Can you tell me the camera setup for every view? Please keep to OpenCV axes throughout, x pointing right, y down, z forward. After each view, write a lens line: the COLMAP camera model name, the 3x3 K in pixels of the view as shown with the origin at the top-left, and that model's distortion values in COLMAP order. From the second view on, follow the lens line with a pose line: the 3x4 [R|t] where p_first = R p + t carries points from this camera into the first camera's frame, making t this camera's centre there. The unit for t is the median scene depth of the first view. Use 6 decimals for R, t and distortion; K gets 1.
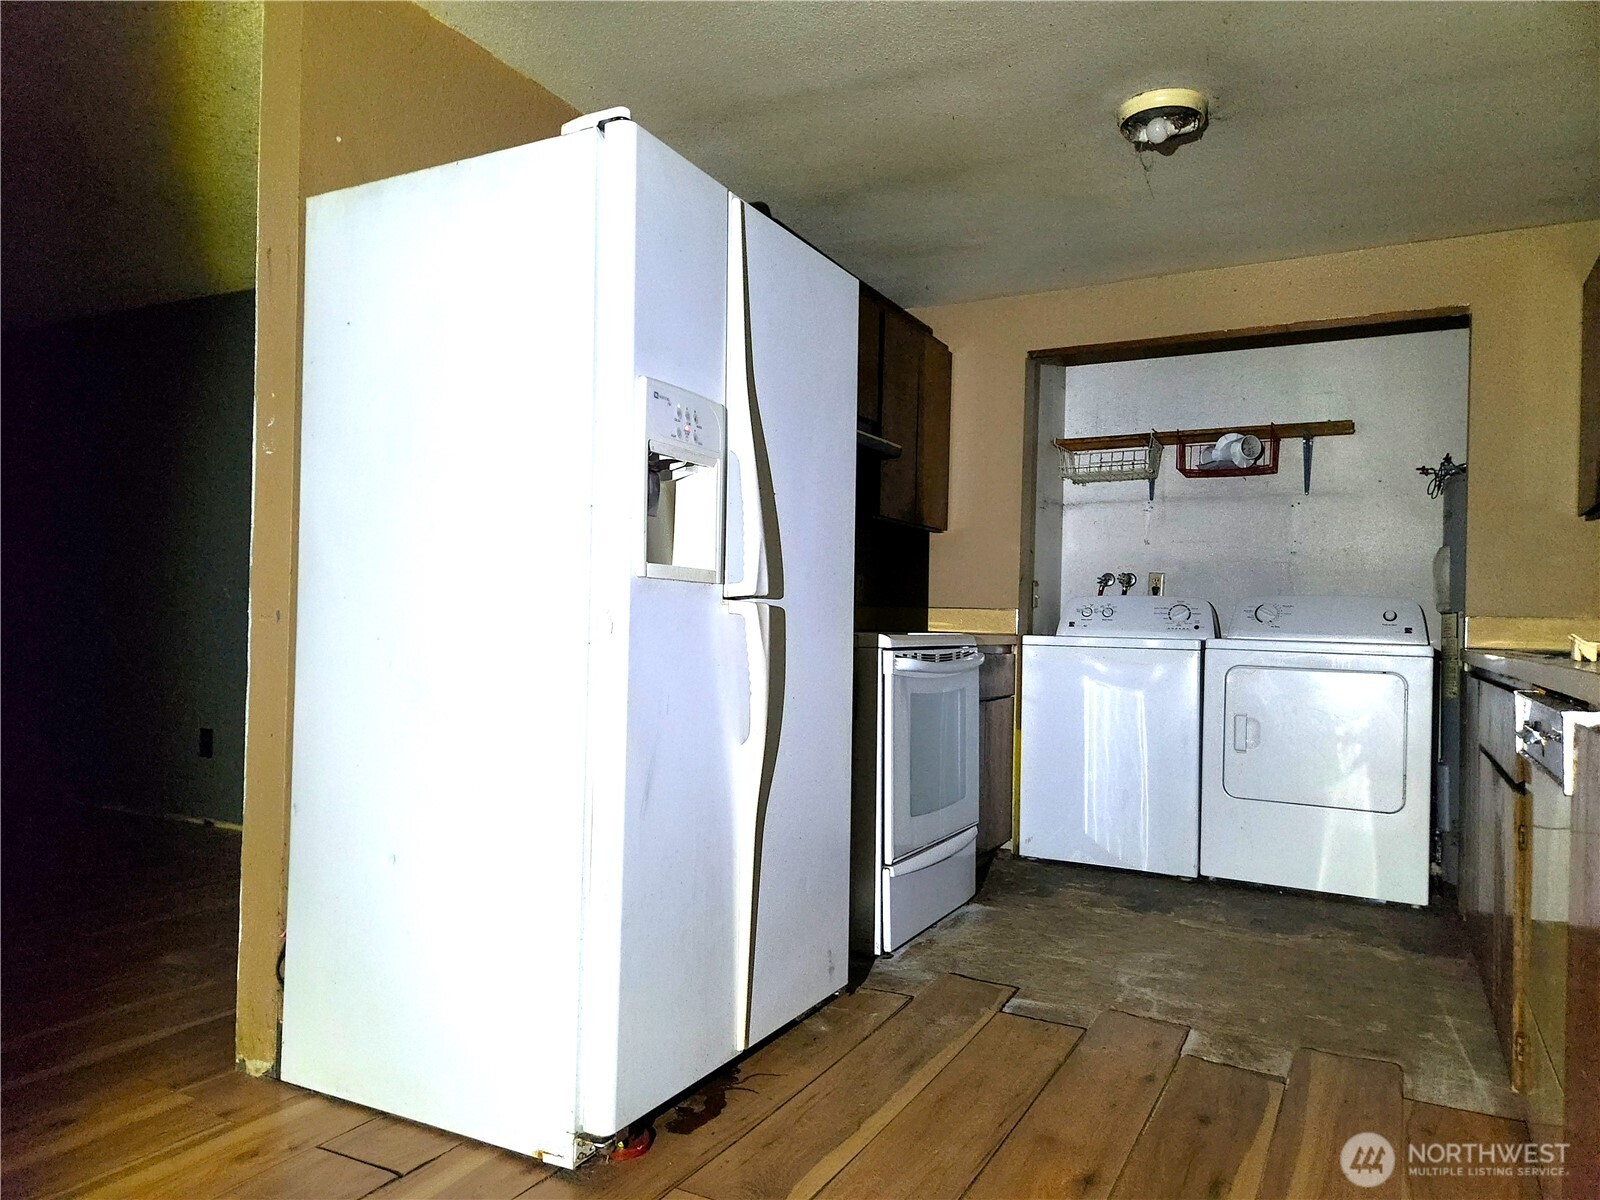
lens RADIAL K [[1050.3, 0, 809.8], [0, 1050.3, 606.3], [0, 0, 1]] dist [0.089224, -0.070265]
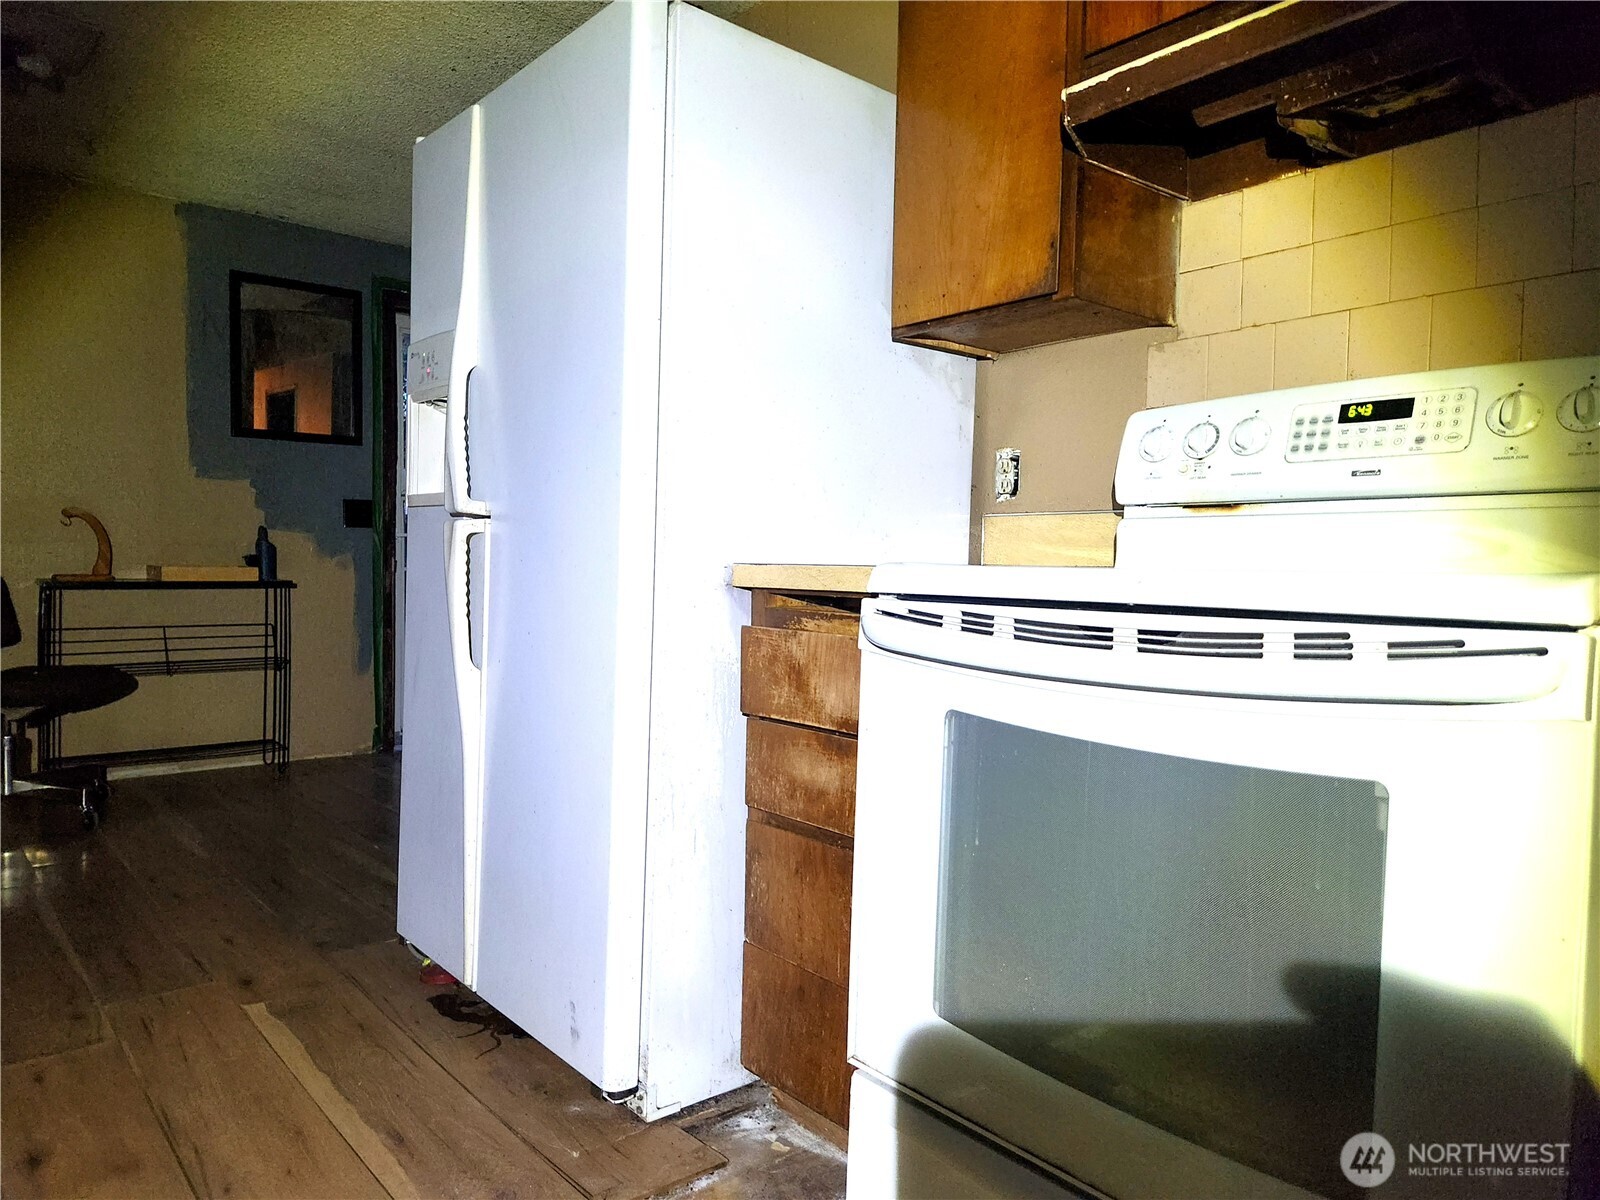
lens RADIAL K [[1052.7, 0, 798.4], [0, 1052.7, 609.3], [0, 0, 1]] dist [0.077775, -0.059950]
pose [[-0.359398, 0.005860, -0.933166, 0.686260], [-0.013220, 0.999848, 0.011370, 0.055792], [0.933091, 0.016423, -0.359266, 1.521244]]
